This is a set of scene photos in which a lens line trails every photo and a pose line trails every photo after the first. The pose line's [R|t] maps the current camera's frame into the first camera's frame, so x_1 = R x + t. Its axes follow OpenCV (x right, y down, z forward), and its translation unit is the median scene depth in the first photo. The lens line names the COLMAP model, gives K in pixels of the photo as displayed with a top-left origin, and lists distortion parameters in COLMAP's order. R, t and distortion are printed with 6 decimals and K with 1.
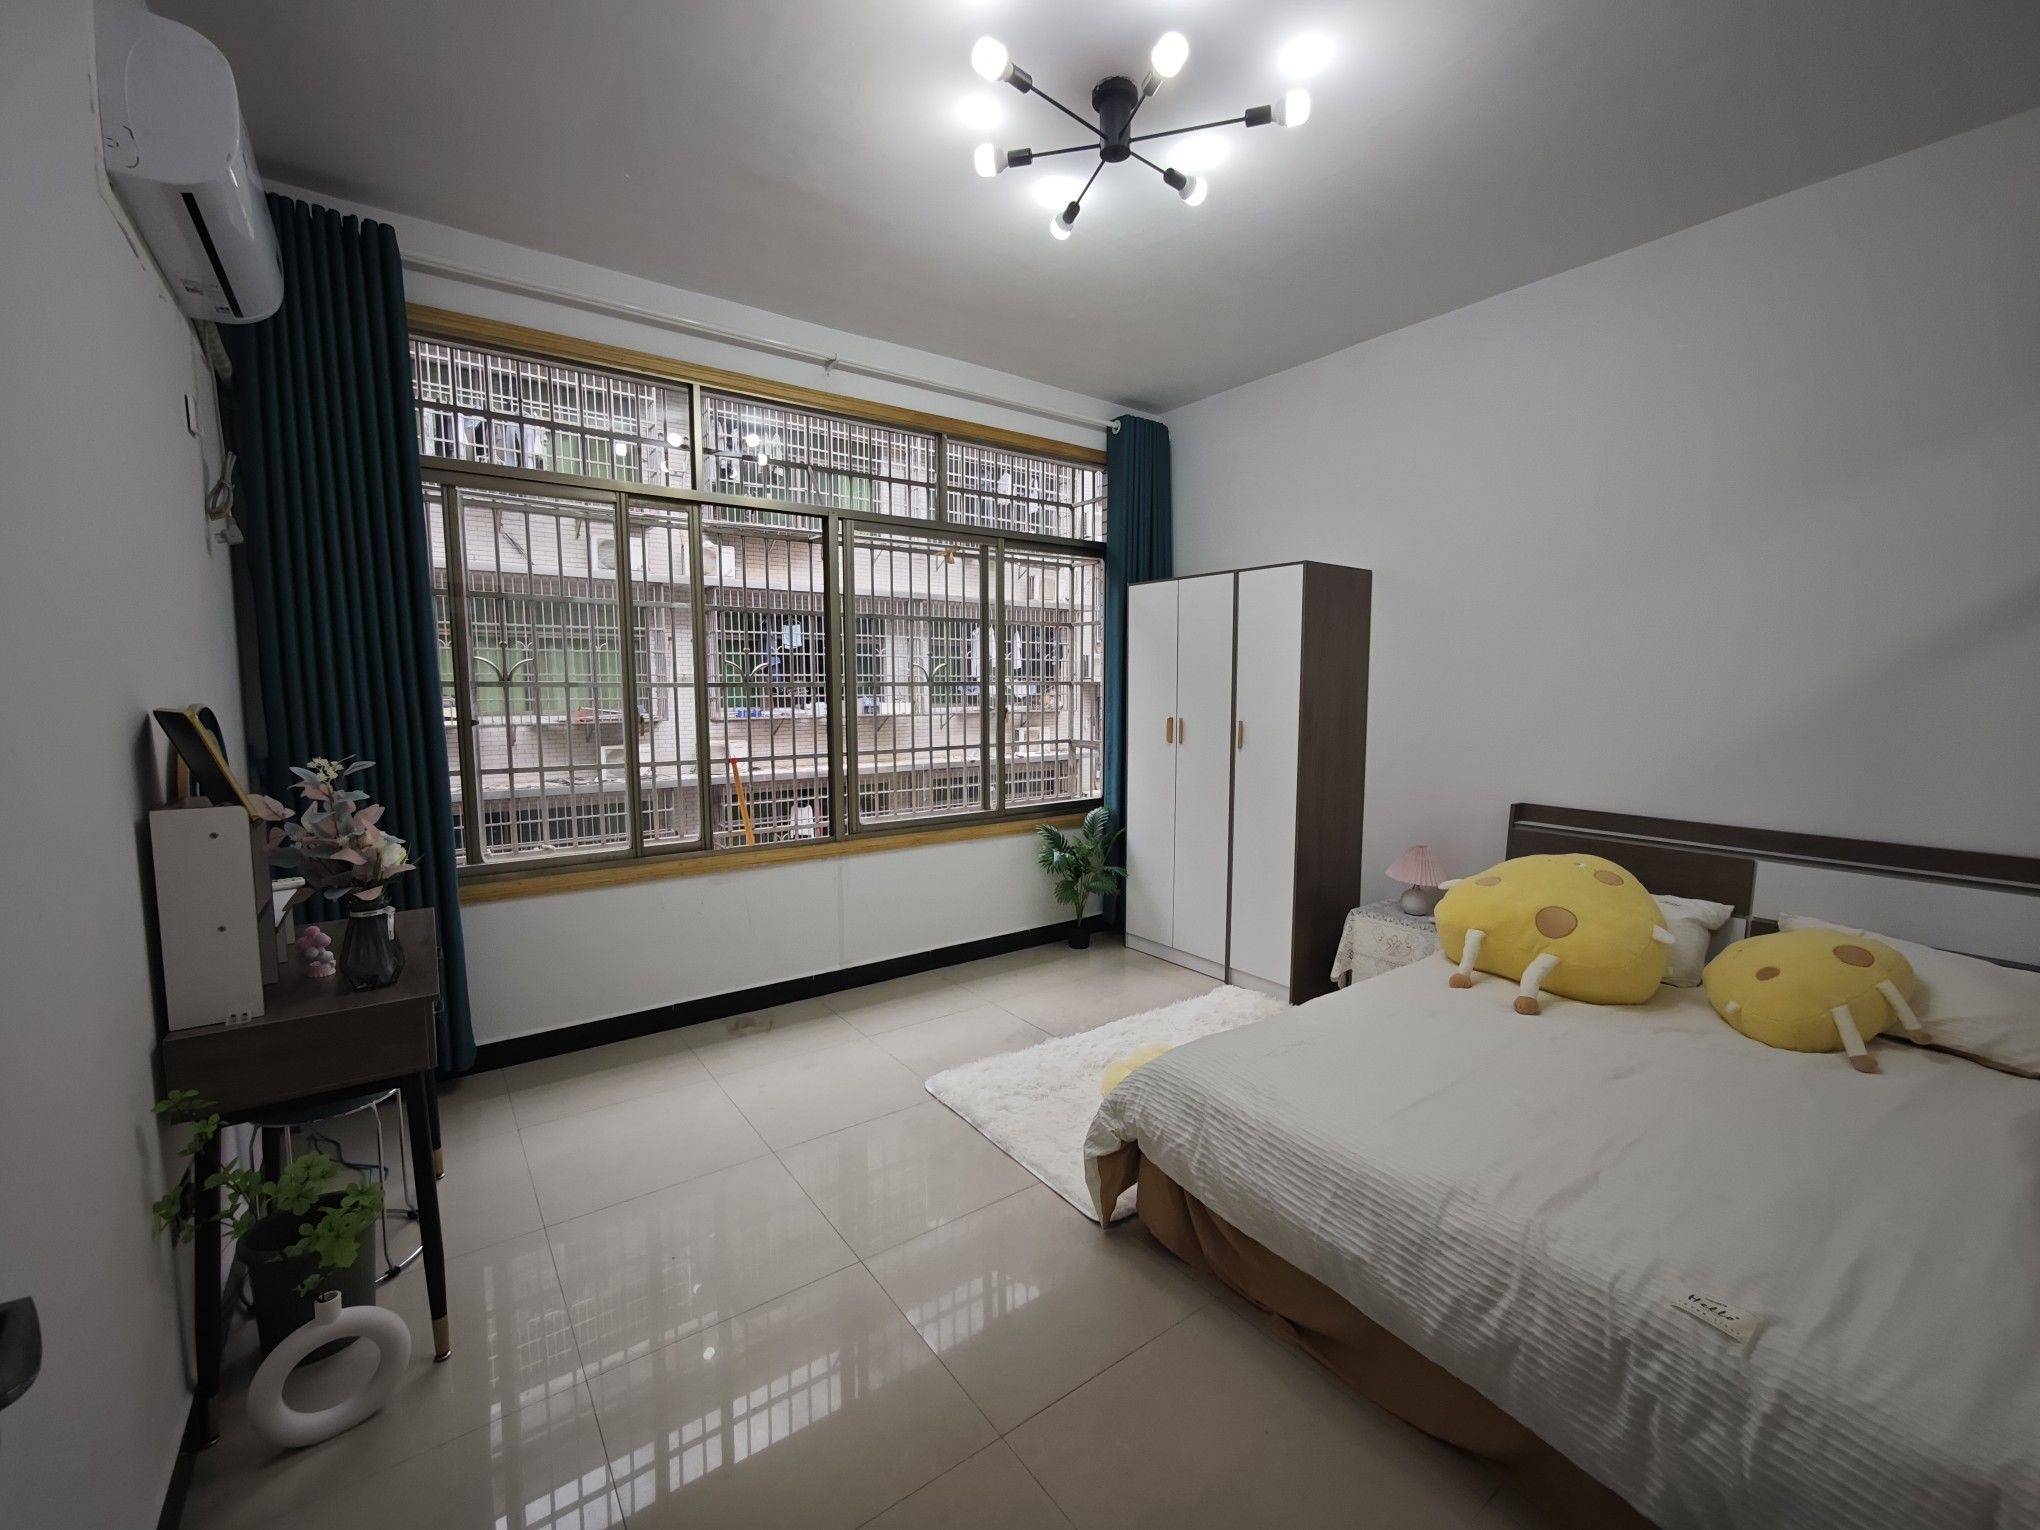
lens RADIAL K [[842.7, 0, 1012.2], [0, 842.7, 766.5], [0, 0, 1]] dist [-0.003561, 0.001489]
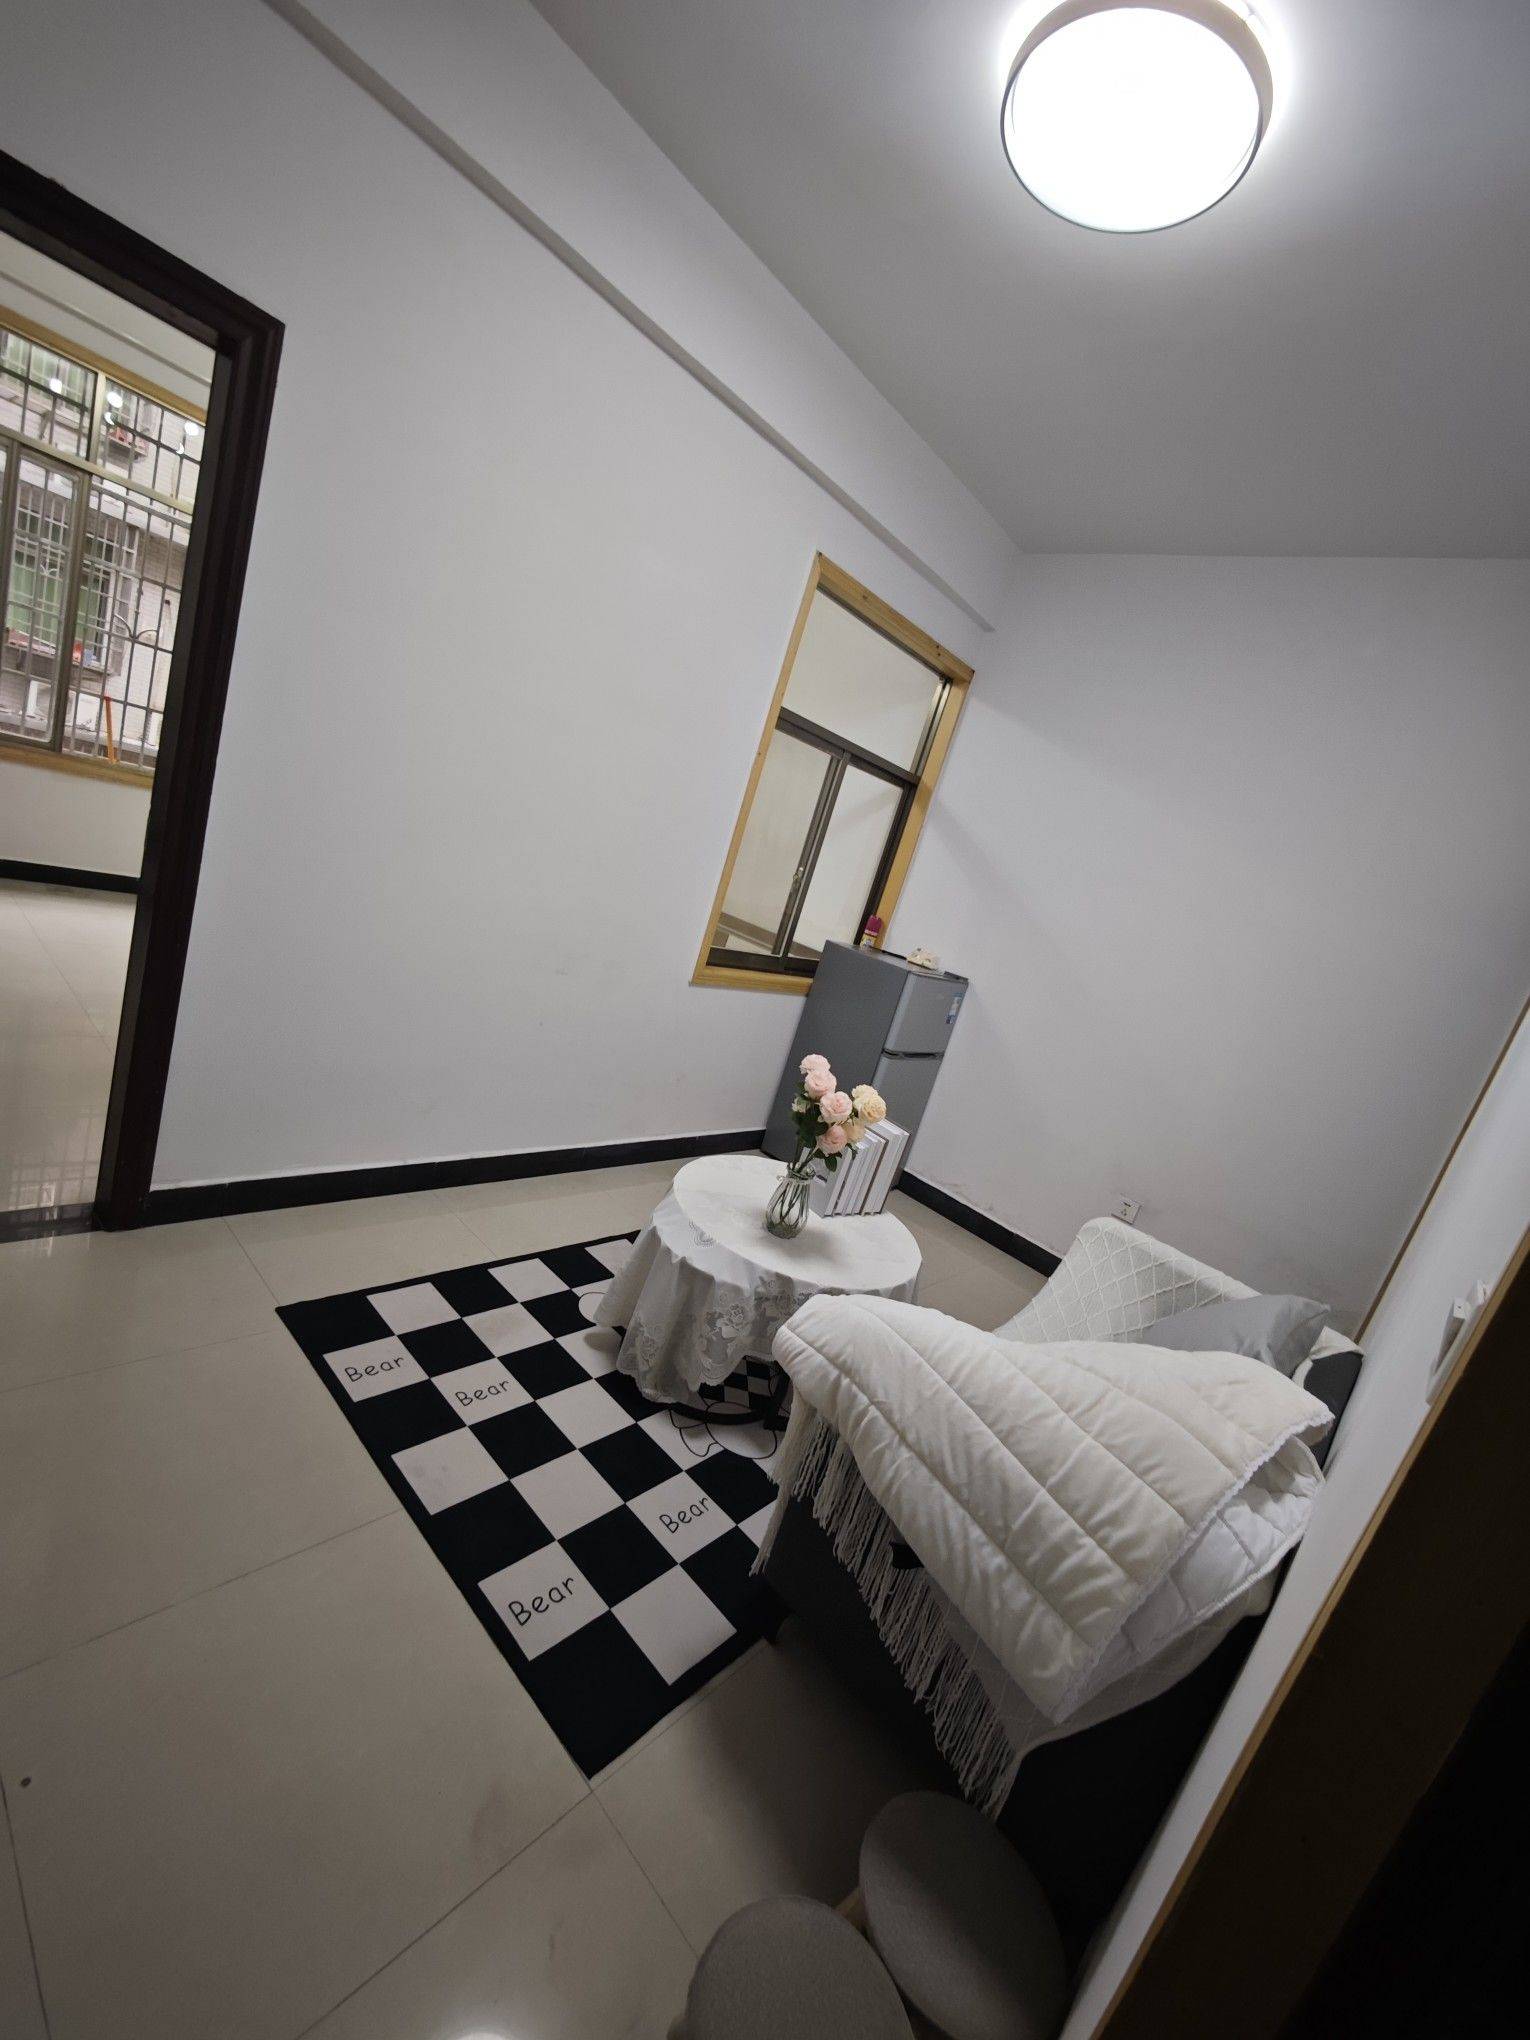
lens RADIAL K [[842.7, 0, 761.5], [0, 842.7, 1027.2], [0, 0, 1]] dist [-0.003561, 0.001489]
pose [[0.934051, 0.235838, 0.268196, 0.132395], [-0.274109, 0.954792, 0.115051, 0.019006], [-0.228938, -0.180979, 0.956470, -0.182877]]
